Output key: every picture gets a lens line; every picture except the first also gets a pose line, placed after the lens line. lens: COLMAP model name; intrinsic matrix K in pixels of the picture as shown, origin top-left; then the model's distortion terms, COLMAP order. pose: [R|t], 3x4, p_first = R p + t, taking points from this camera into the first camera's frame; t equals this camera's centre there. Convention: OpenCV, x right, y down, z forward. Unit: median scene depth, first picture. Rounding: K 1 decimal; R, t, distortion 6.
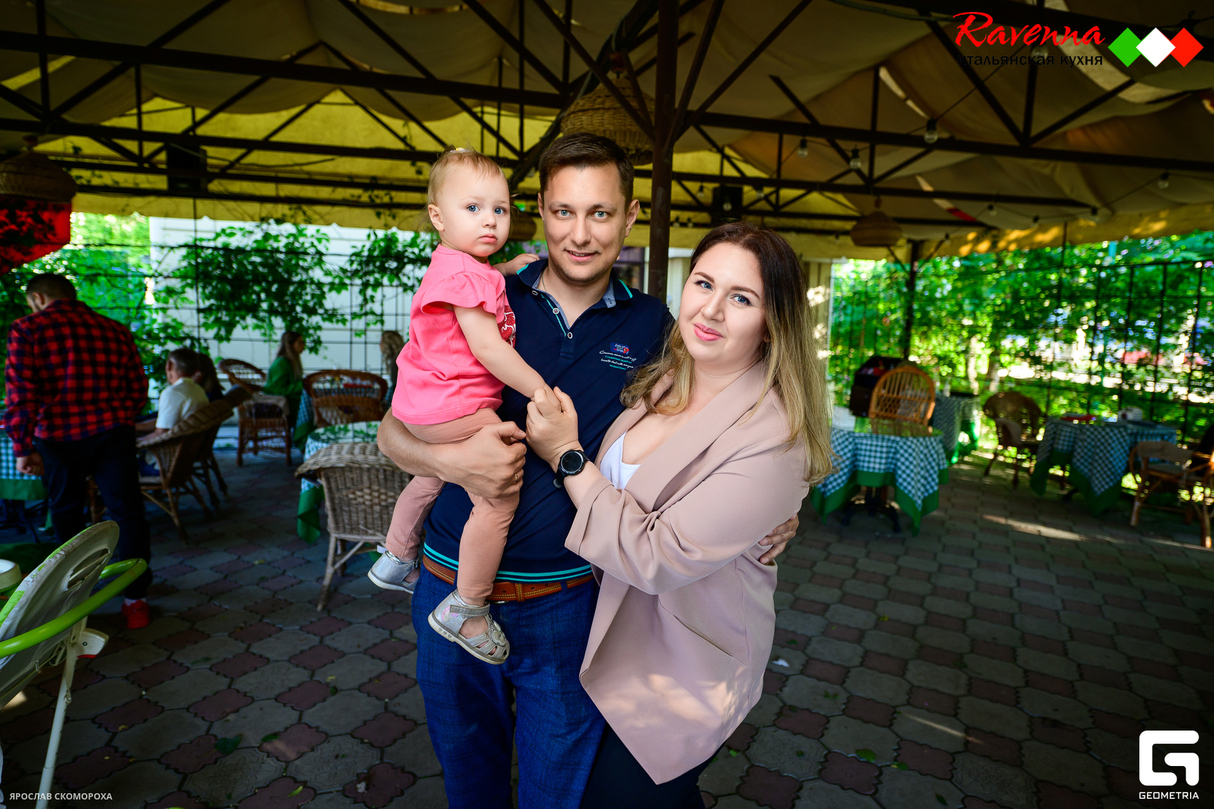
lens RADIAL K [[678.2, 0, 605.6], [0, 678.2, 390.9], [0, 0, 1]] dist [-0.009189, -0.001699]
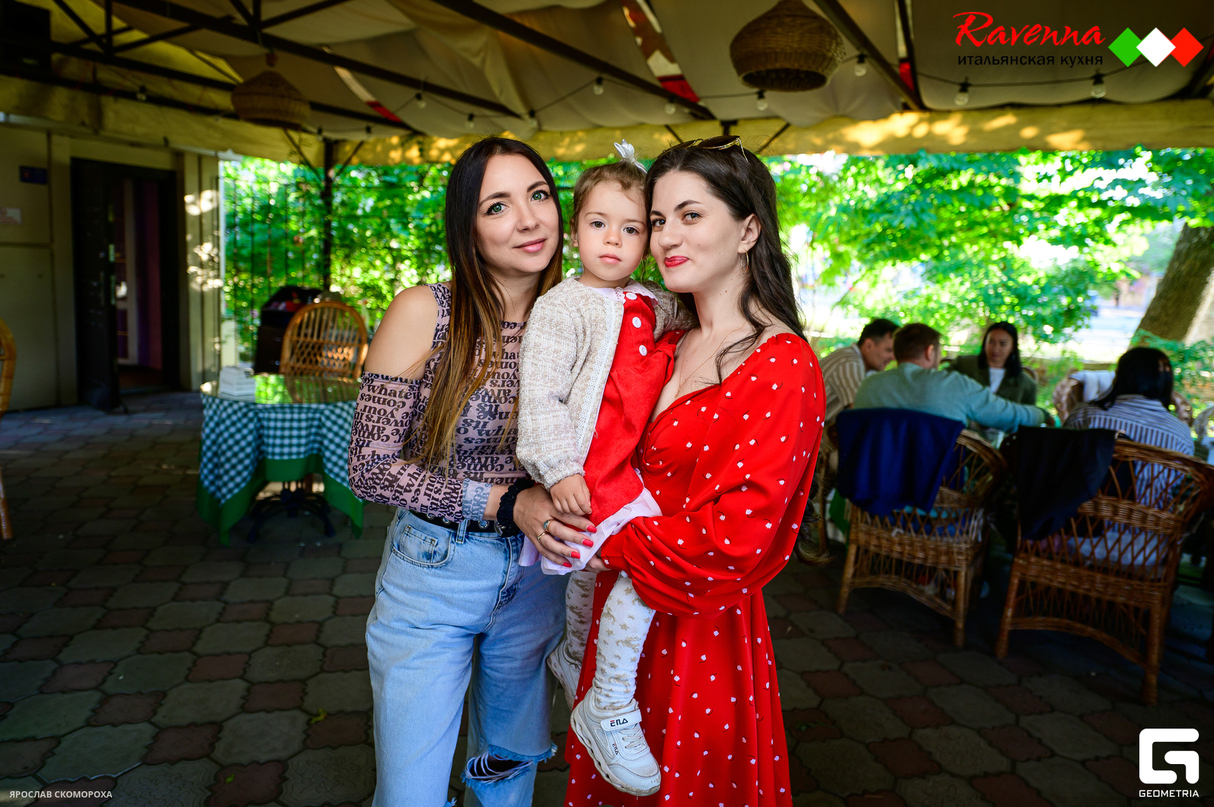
lens RADIAL K [[760.7, 0, 611.2], [0, 760.7, 369.2], [0, 0, 1]] dist [-0.005625, 0.000474]
pose [[0.715794, -0.078448, 0.693891, 0.104802], [0.038245, 0.996583, 0.073216, -0.011841], [-0.697263, -0.025870, 0.716348, 0.233234]]
